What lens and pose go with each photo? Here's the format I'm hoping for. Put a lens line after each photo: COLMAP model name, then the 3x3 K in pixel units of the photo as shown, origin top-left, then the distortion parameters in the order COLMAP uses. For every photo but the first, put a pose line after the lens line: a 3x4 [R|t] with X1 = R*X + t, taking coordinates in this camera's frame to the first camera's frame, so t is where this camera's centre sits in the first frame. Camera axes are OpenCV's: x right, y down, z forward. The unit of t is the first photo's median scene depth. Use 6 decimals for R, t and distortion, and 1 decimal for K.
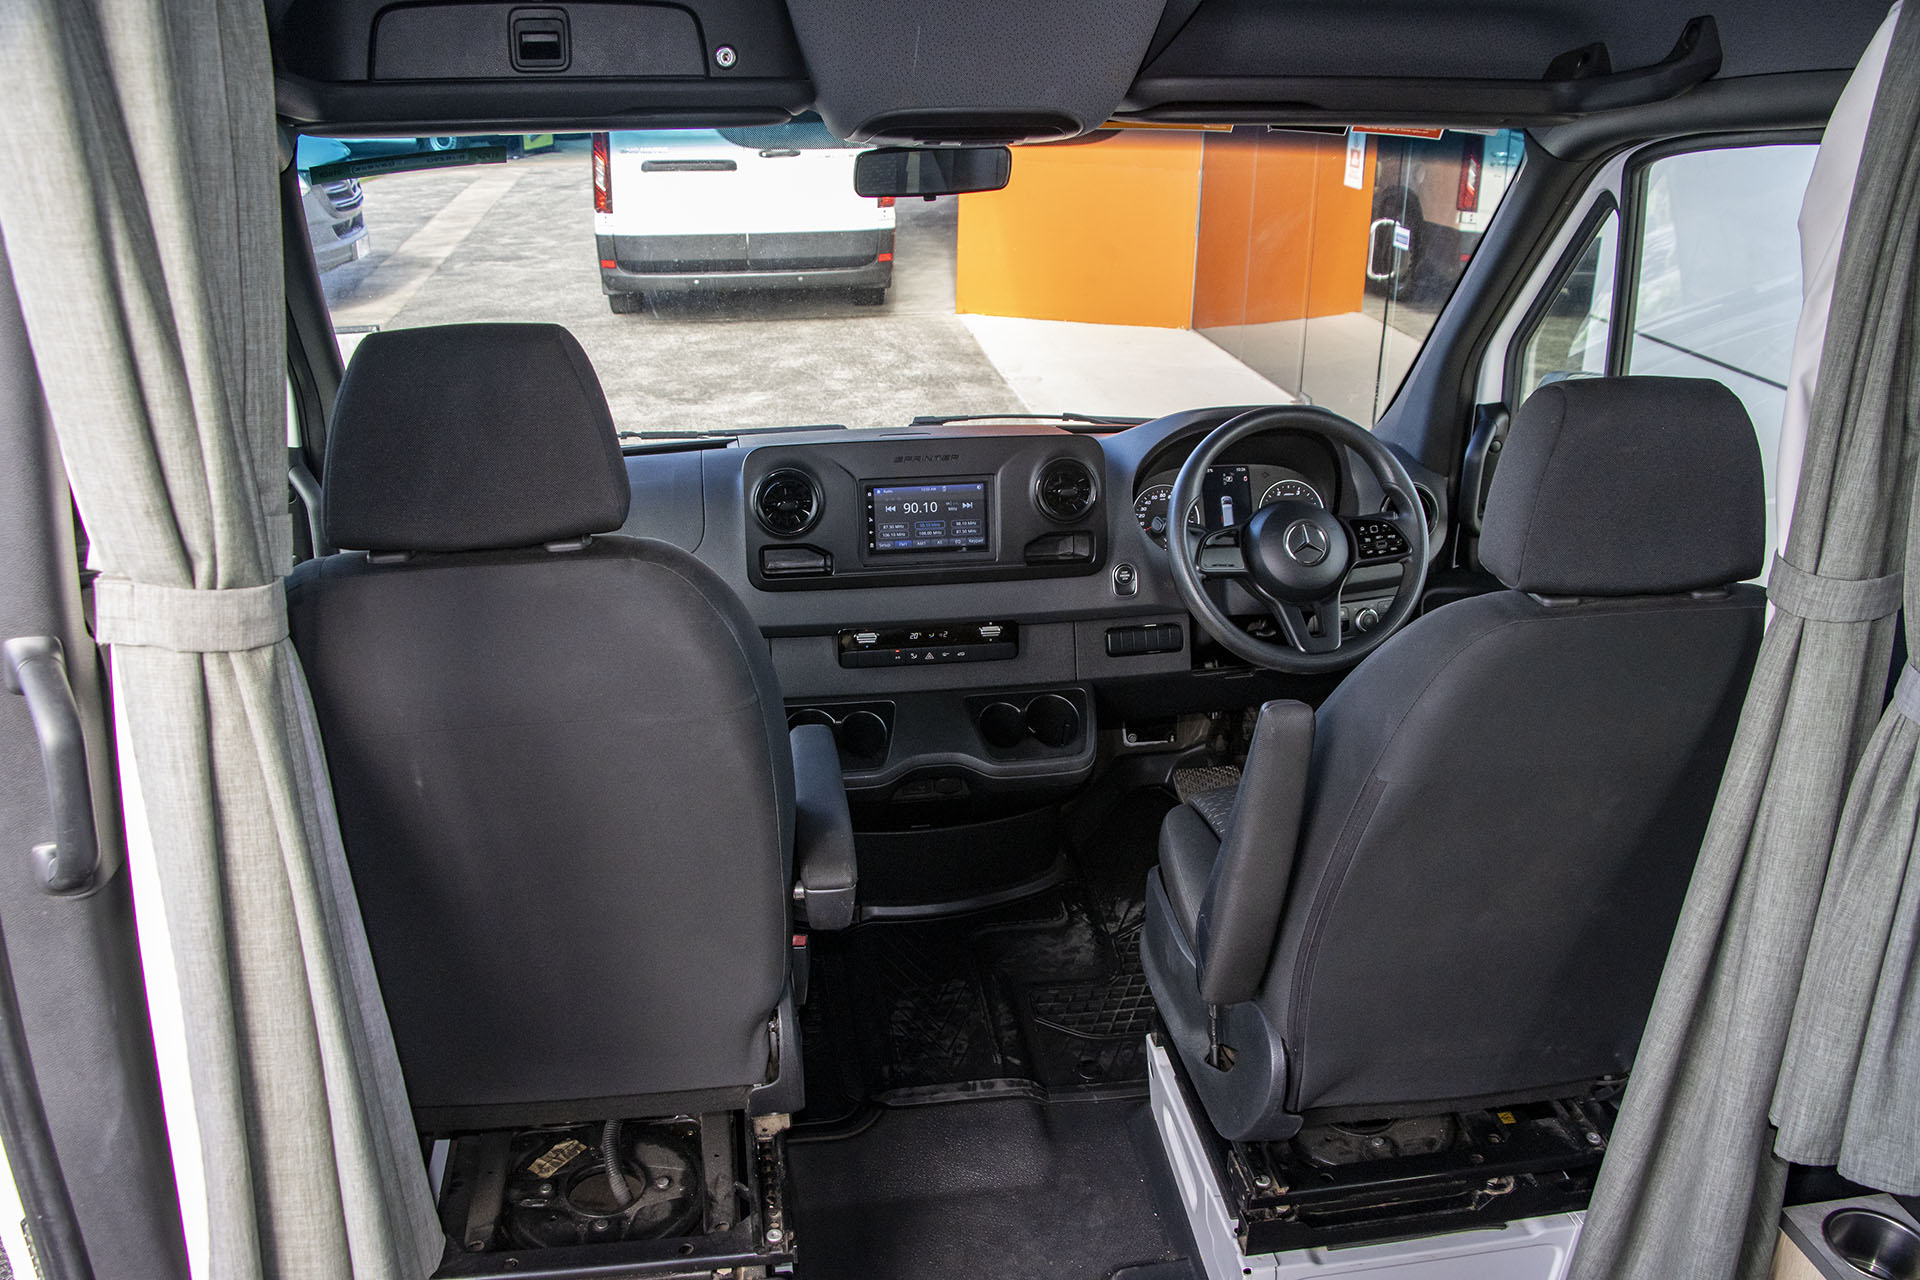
lens RADIAL K [[1617.2, 0, 958.7], [0, 1617.2, 633.9], [0, 0, 1]] dist [-0.037940, 0.006522]
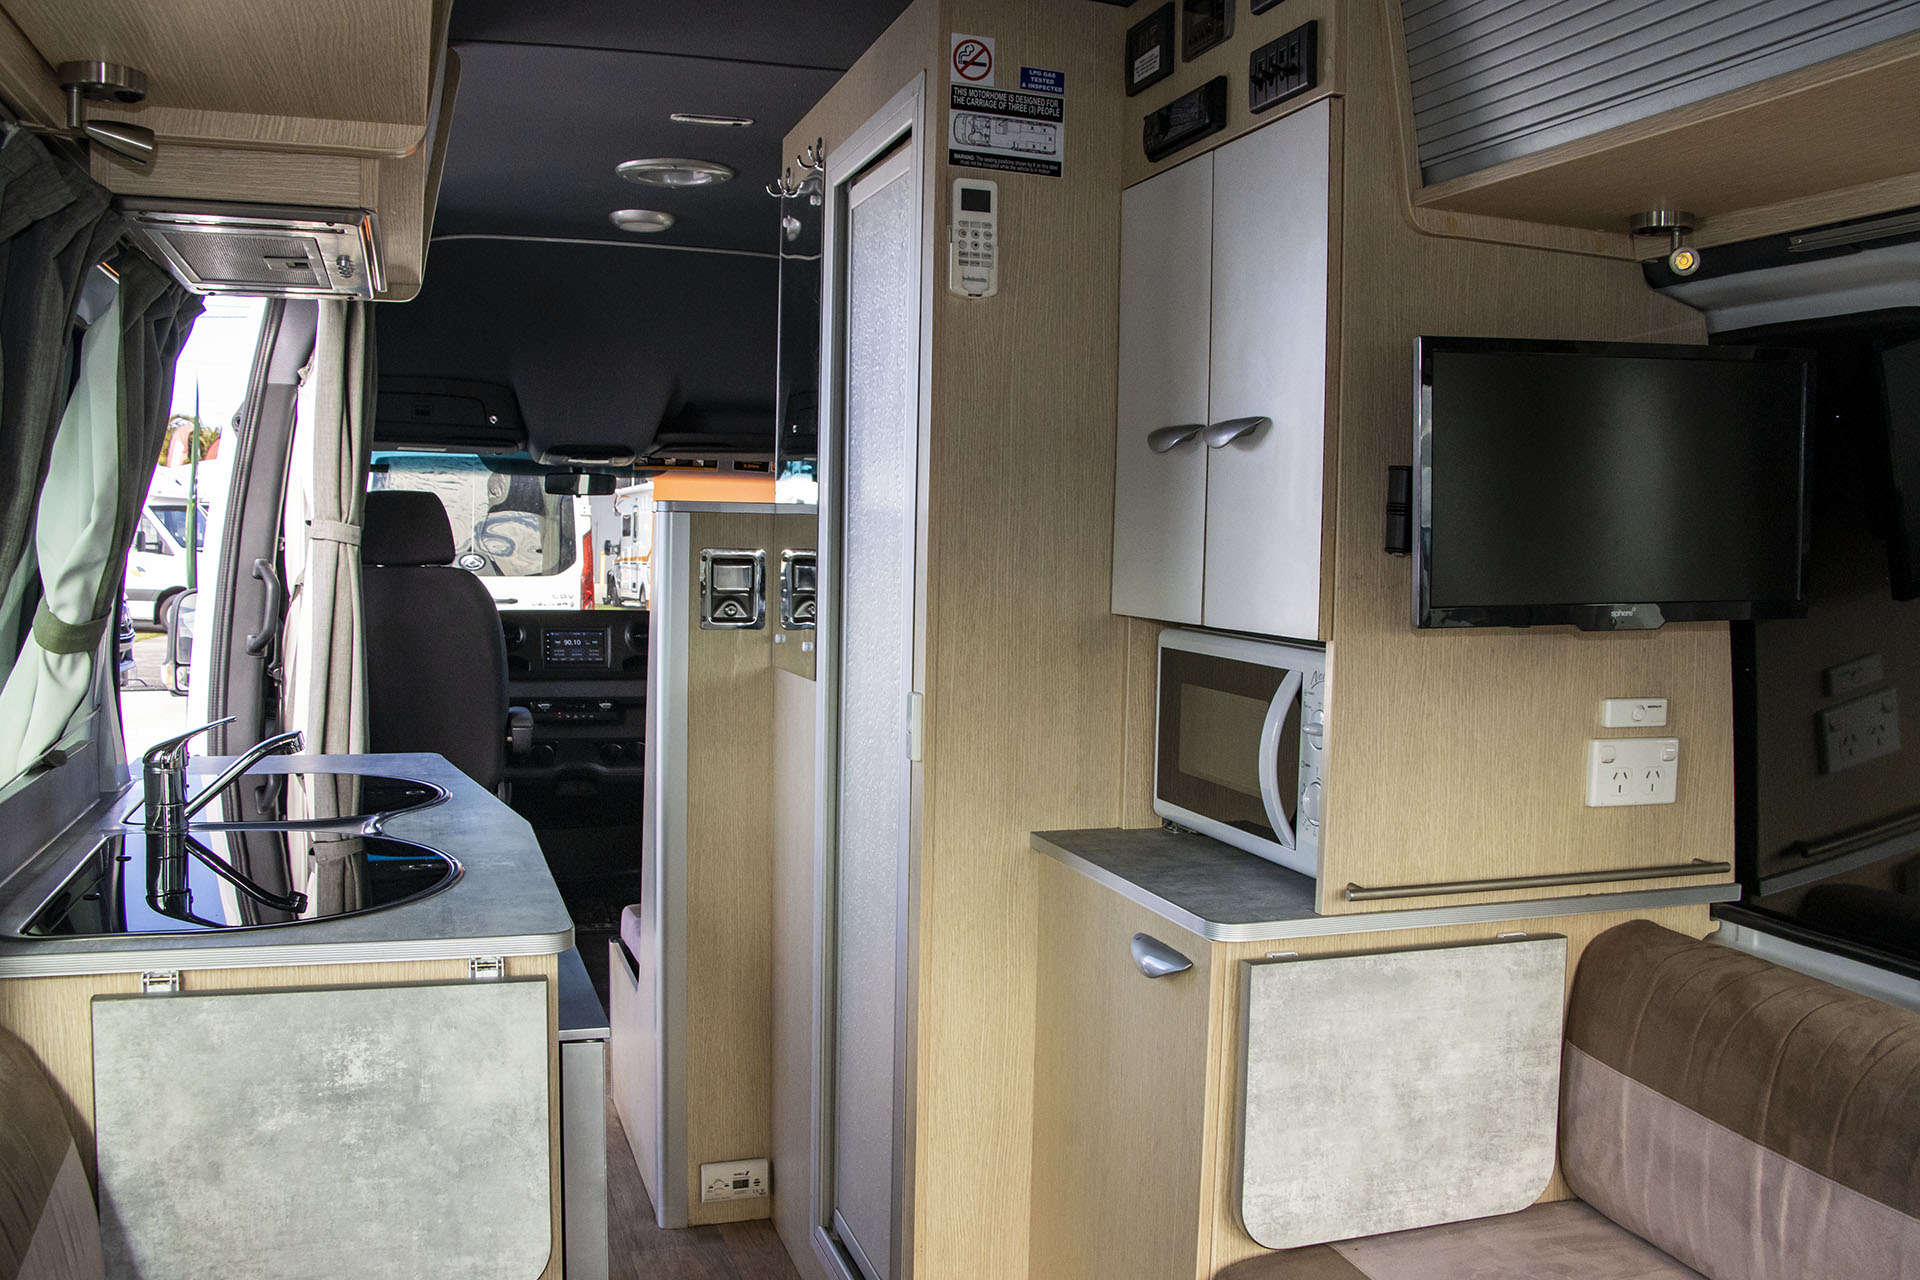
lens RADIAL K [[1617.2, 0, 958.8], [0, 1617.2, 638.2], [0, 0, 1]] dist [-0.037940, 0.006522]
pose [[0.983563, 0.012383, 0.180143, 0.125034], [0.043420, 0.952154, -0.302520, 0.773537], [-0.175270, 0.305369, 0.935965, -1.413148]]
